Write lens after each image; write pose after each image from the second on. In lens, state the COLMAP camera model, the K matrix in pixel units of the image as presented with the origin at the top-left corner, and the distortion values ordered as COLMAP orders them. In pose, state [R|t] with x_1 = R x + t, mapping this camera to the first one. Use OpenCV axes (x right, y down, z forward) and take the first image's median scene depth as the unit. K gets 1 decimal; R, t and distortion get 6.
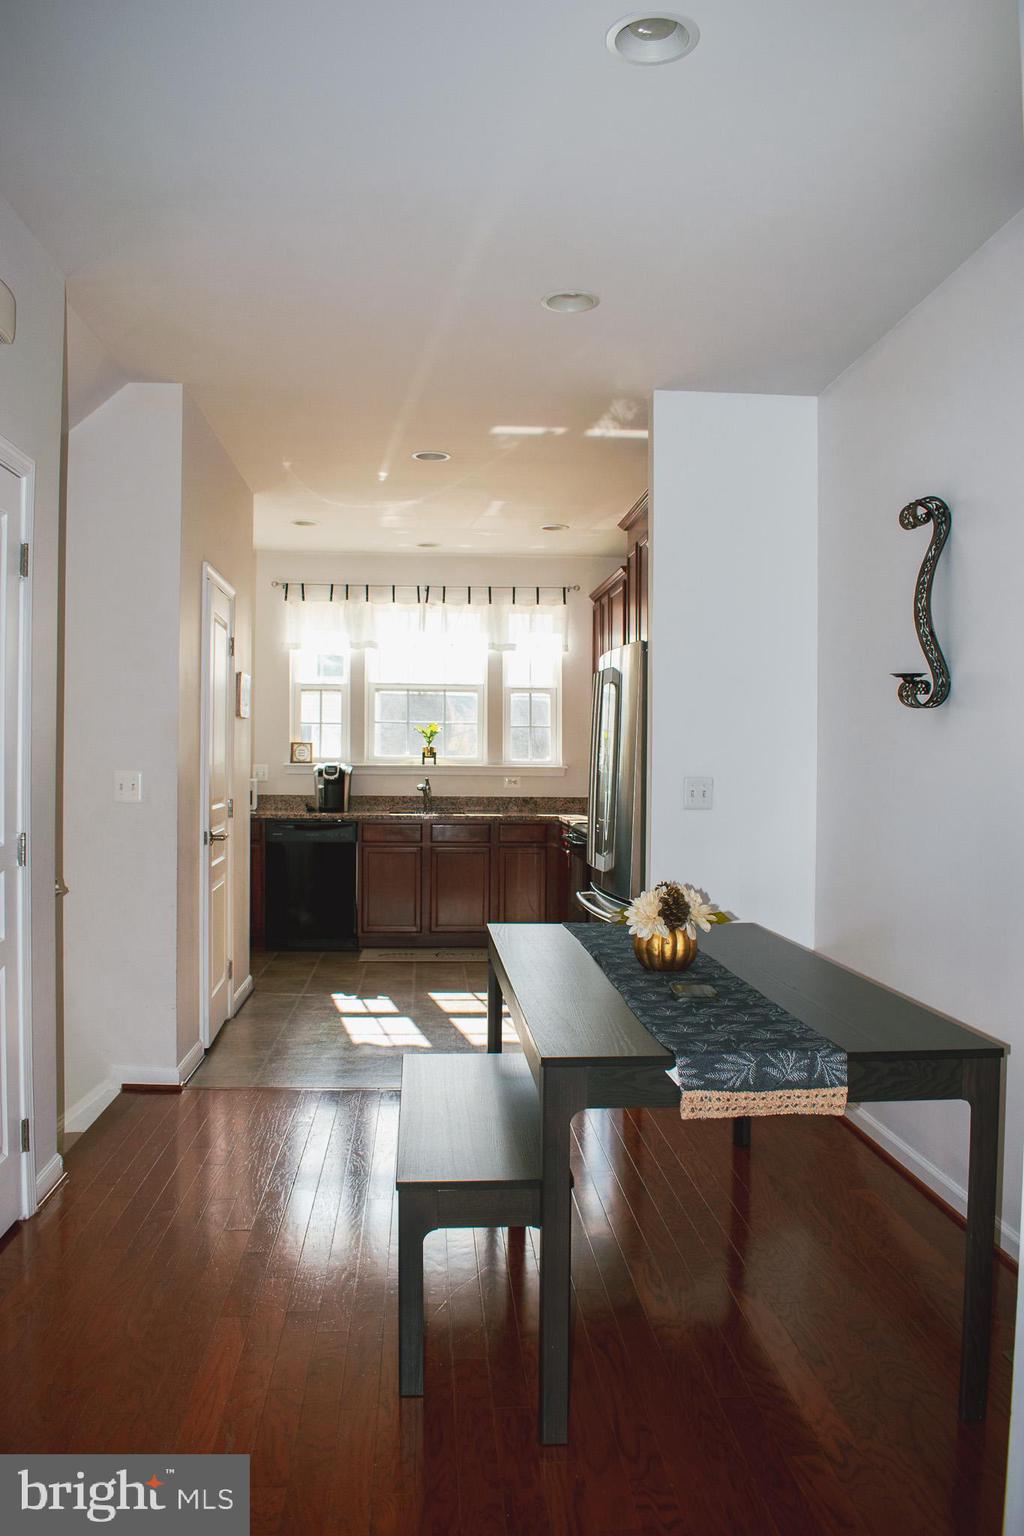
lens RADIAL K [[1198.1, 0, 512.0], [0, 1198.1, 768.0], [0, 0, 1]] dist [-0.107568, 0.026462]
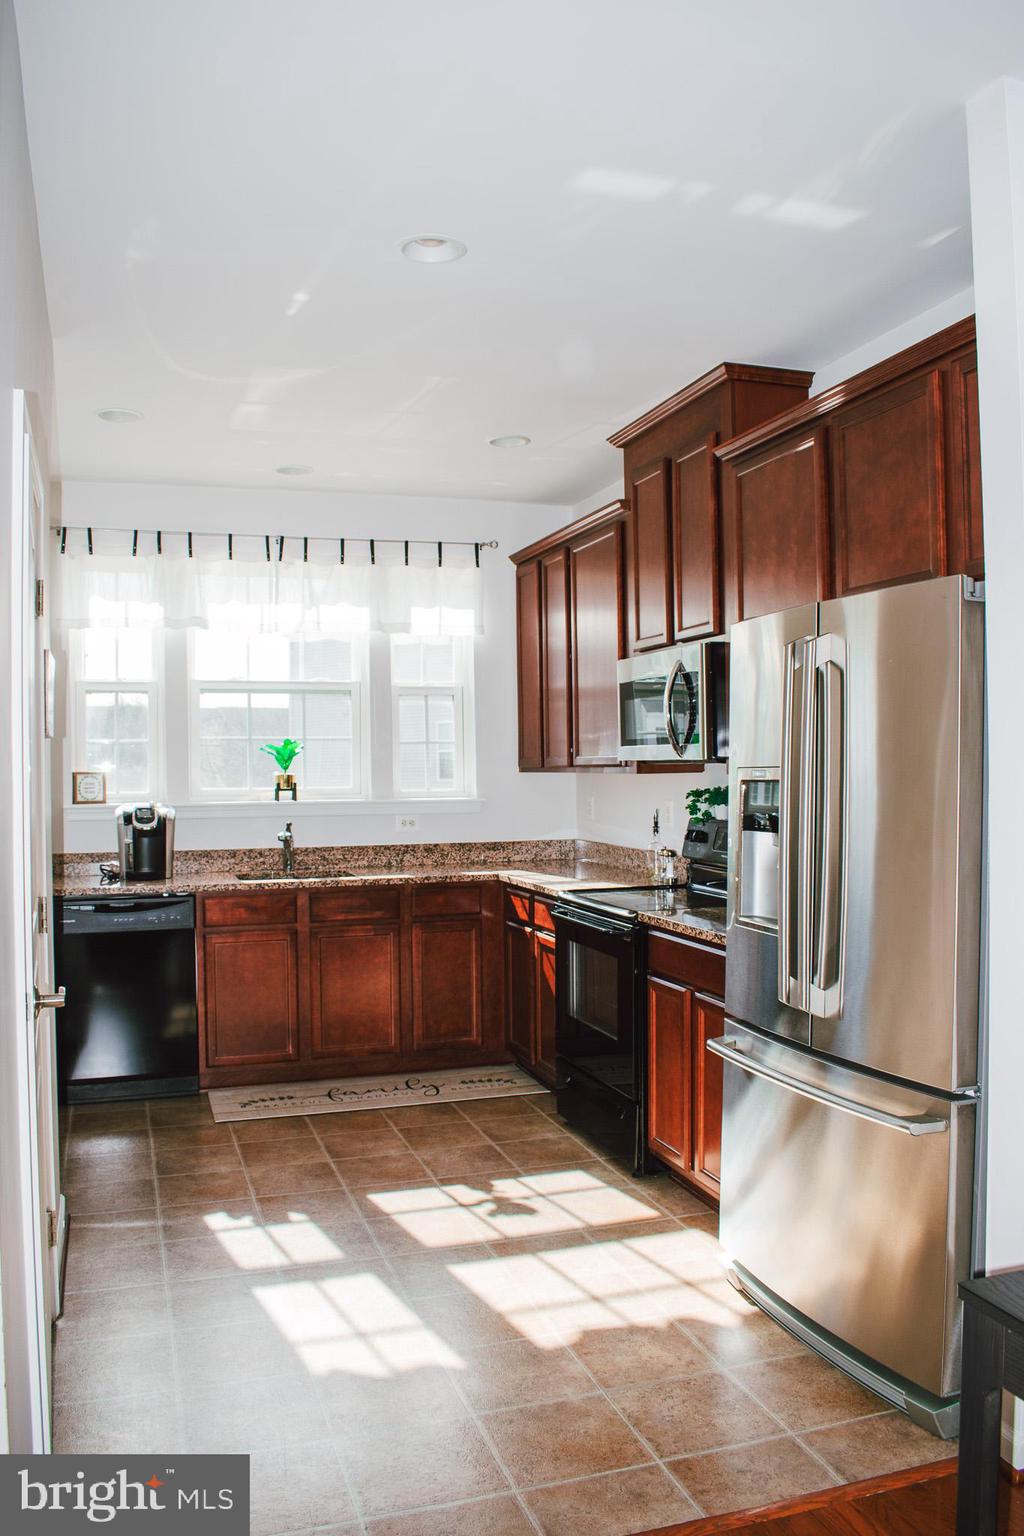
lens RADIAL K [[1198.1, 0, 512.0], [0, 1198.1, 768.0], [0, 0, 1]] dist [-0.107568, 0.026462]
pose [[0.971585, -0.019264, 0.235907, -0.105968], [0.021432, 0.999748, -0.006632, -0.014509], [-0.235720, 0.011500, 0.971753, 0.320463]]
